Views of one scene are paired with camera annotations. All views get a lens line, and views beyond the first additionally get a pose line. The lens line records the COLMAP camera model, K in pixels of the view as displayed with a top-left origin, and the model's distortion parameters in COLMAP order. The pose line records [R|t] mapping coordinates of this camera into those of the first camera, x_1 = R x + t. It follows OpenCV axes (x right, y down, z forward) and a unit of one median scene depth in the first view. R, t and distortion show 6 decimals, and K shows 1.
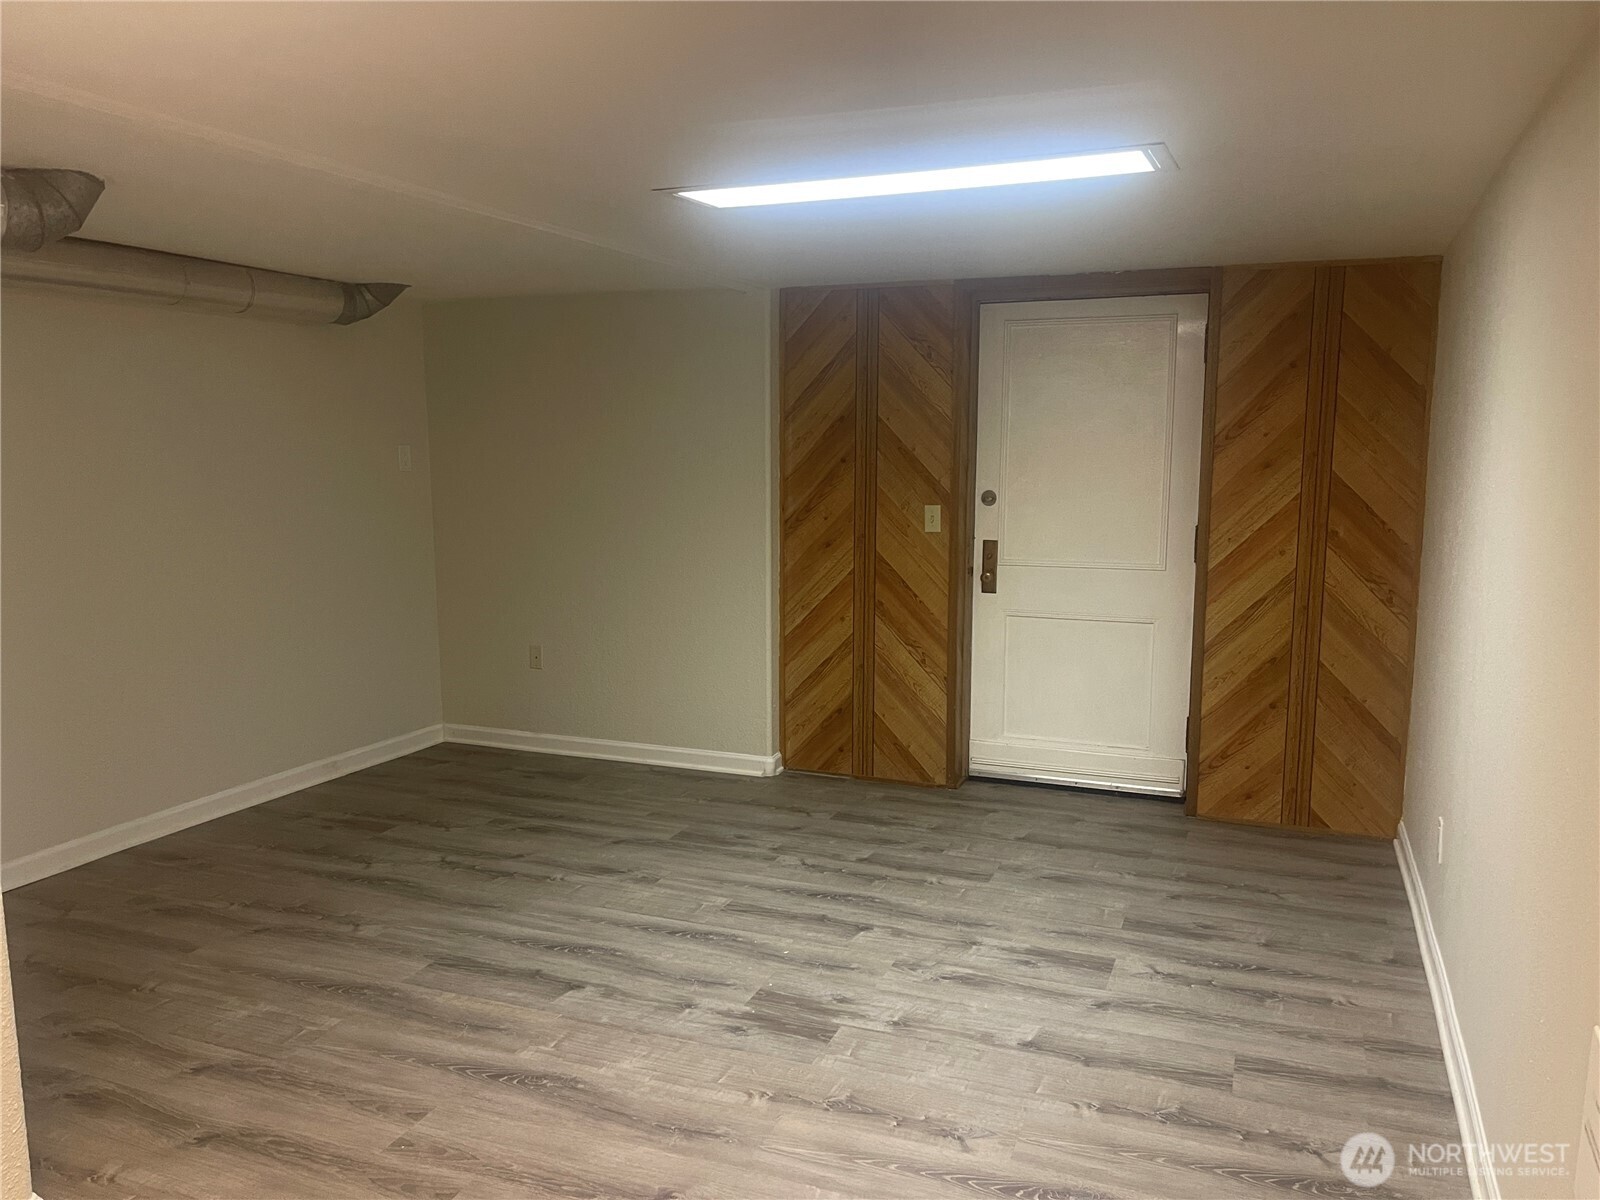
lens RADIAL K [[1202.3, 0, 798.0], [0, 1202.3, 614.0], [0, 0, 1]] dist [0.070589, -0.088592]
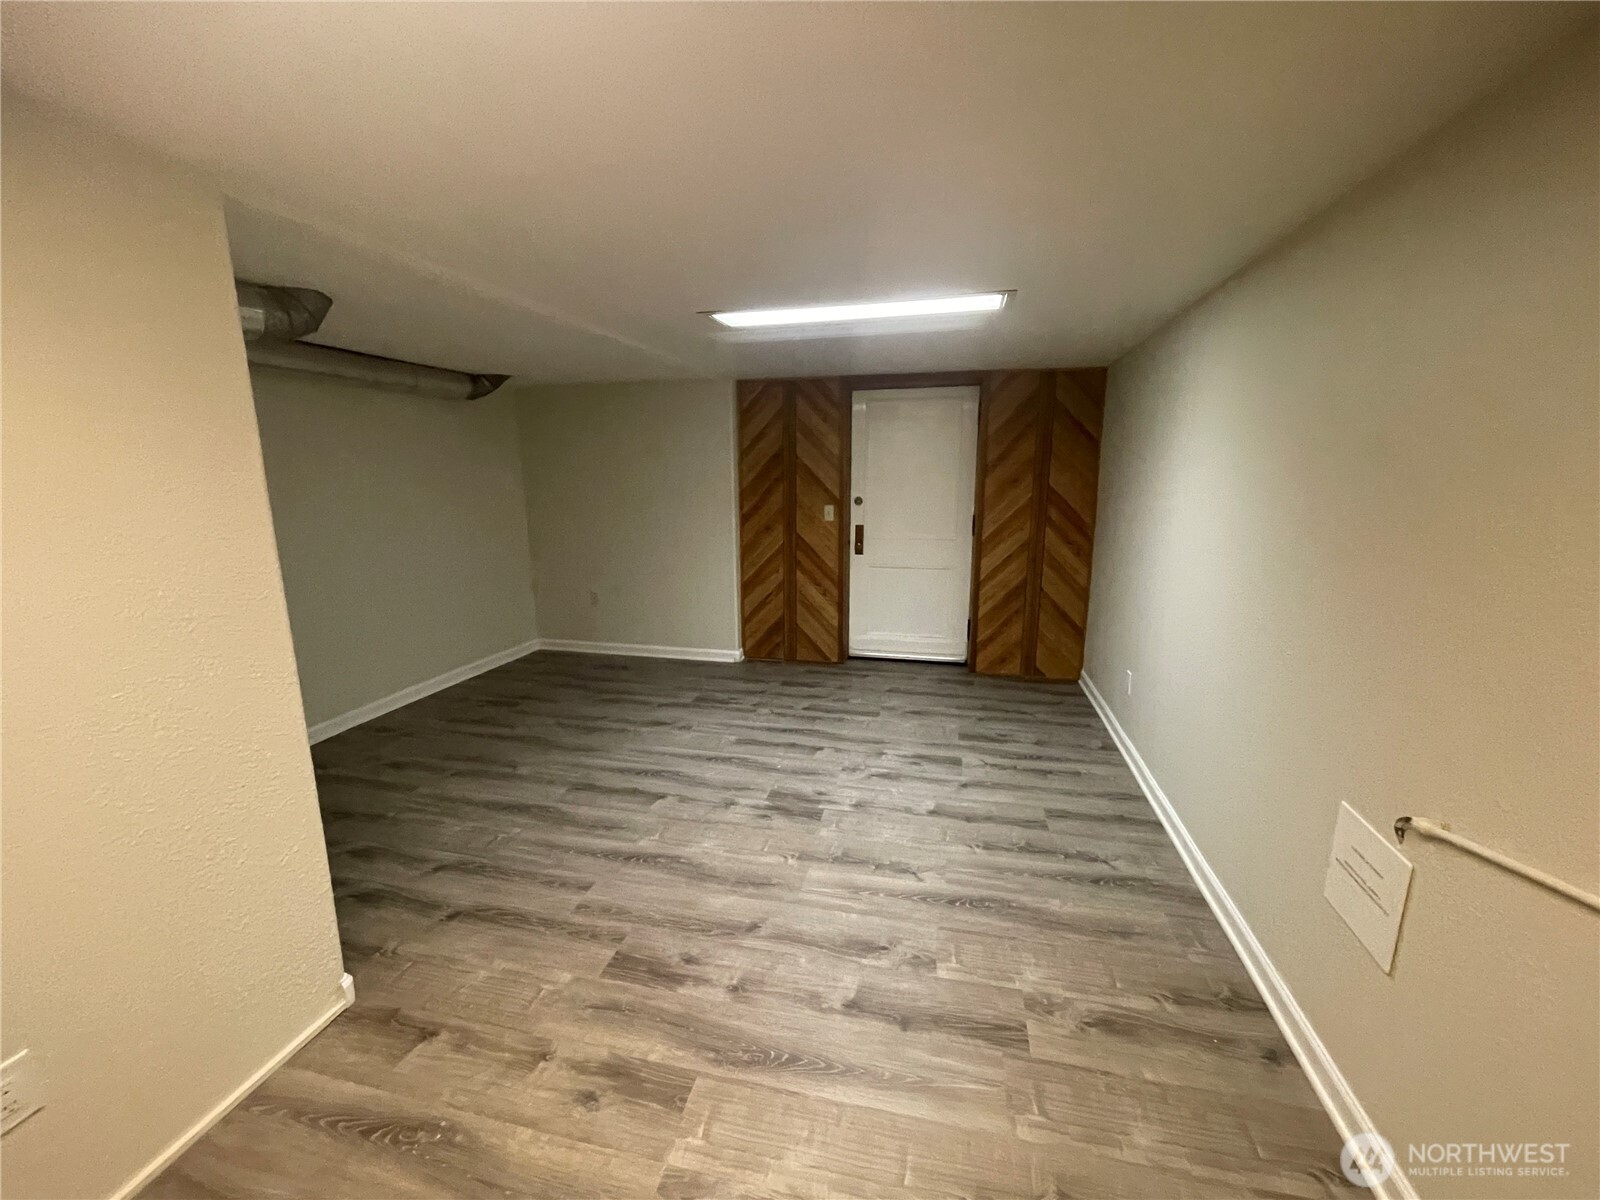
lens RADIAL K [[645.1, 0, 790.9], [0, 645.1, 599.2], [0, 0, 1]] dist [0.001167, -0.001651]
pose [[0.989783, -0.034902, 0.138247, -0.099907], [0.027242, 0.998007, 0.056918, -0.010657], [-0.139958, -0.052570, 0.988761, 0.085972]]
